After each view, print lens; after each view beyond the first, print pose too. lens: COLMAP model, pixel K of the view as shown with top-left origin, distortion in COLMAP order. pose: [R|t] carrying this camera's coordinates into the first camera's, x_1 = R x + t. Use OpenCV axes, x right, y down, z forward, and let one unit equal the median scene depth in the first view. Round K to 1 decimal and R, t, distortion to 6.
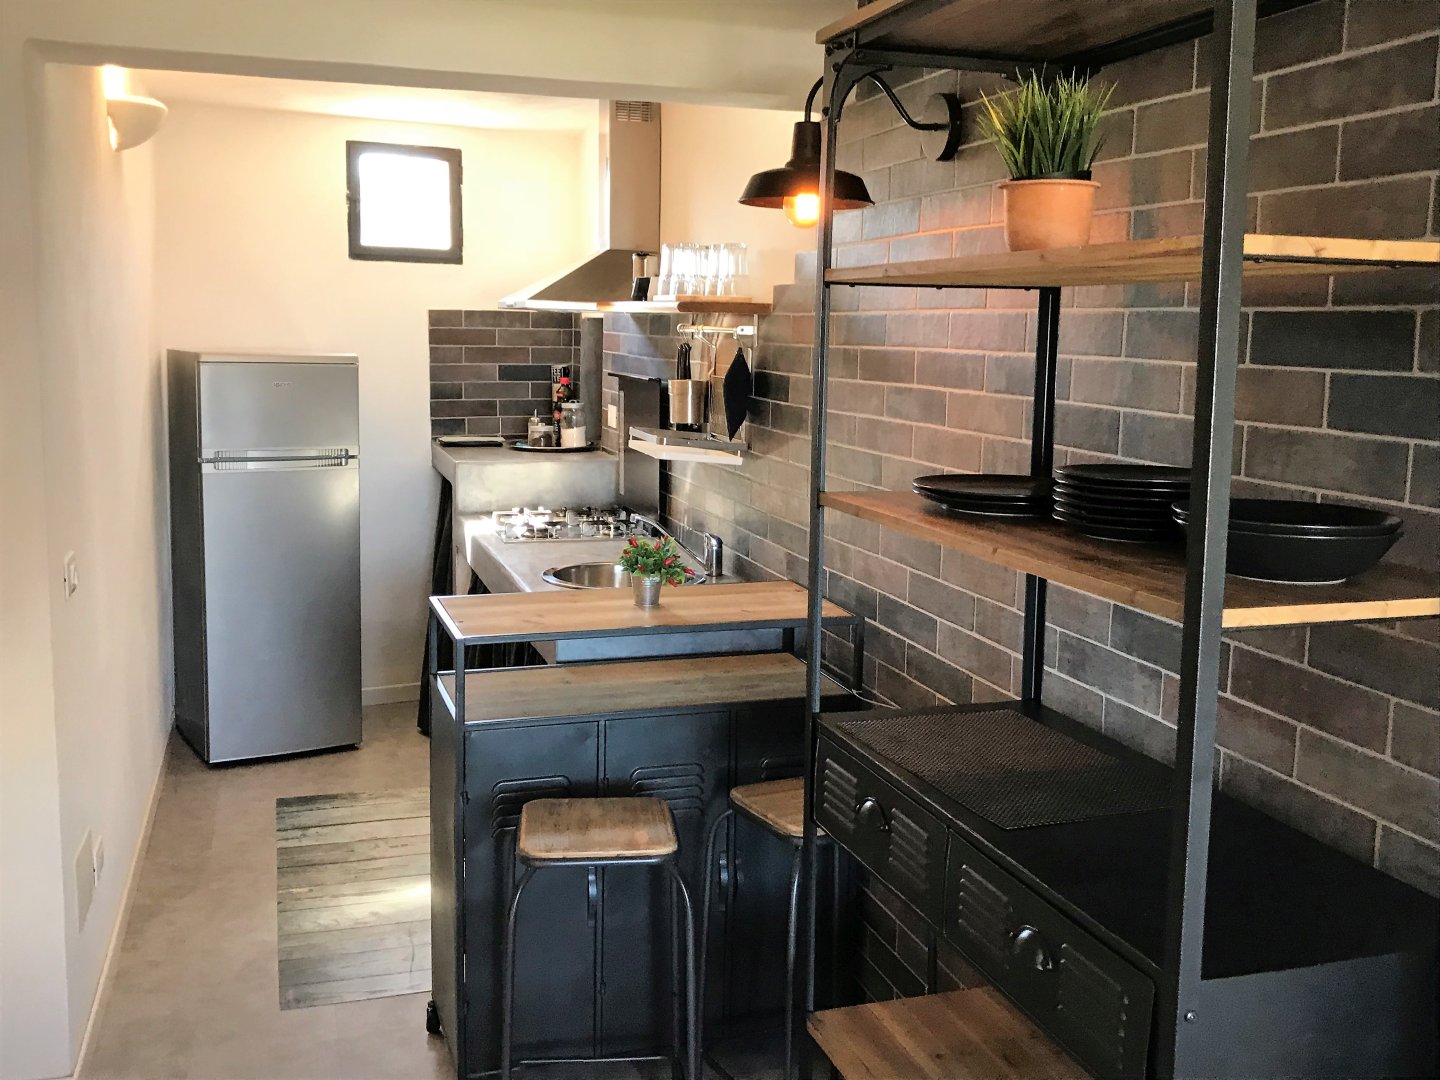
lens RADIAL K [[1435.0, 0, 722.9], [0, 1435.0, 535.2], [0, 0, 1]] dist [-0.012342, 0.000000]
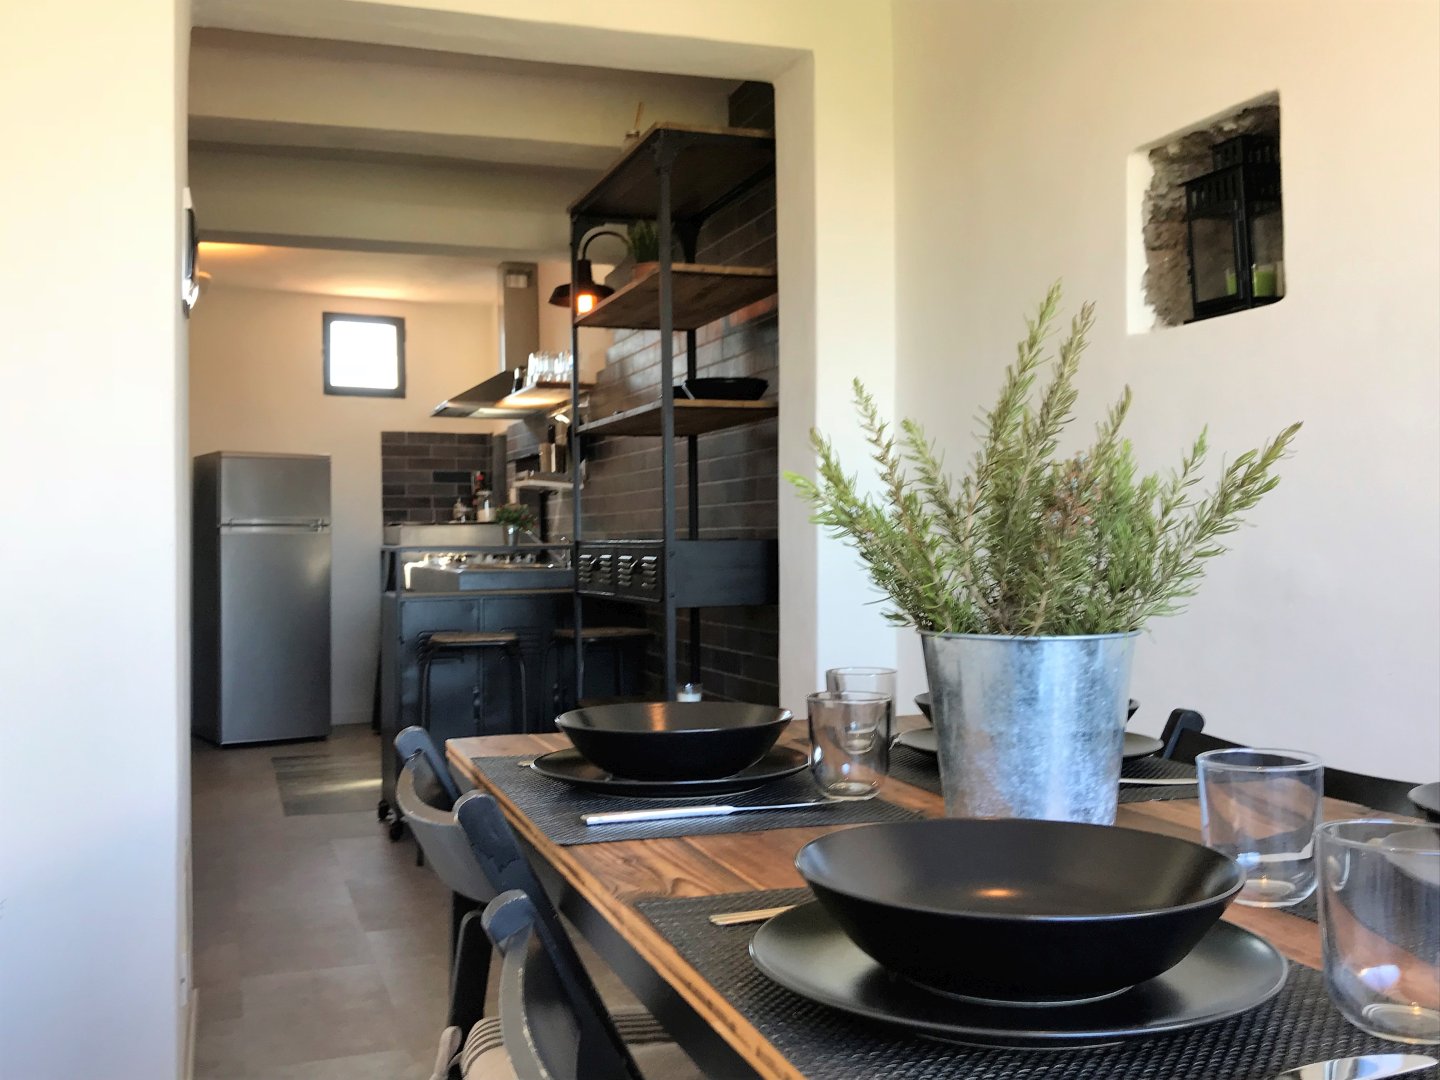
lens RADIAL K [[1435.0, 0, 717.8], [0, 1435.0, 541.1], [0, 0, 1]] dist [-0.012342, 0.000000]
pose [[0.999195, -0.028353, 0.028389, 0.077660], [0.032097, 0.989410, -0.141553, 0.157407], [-0.024074, 0.142350, 0.989524, -0.364765]]
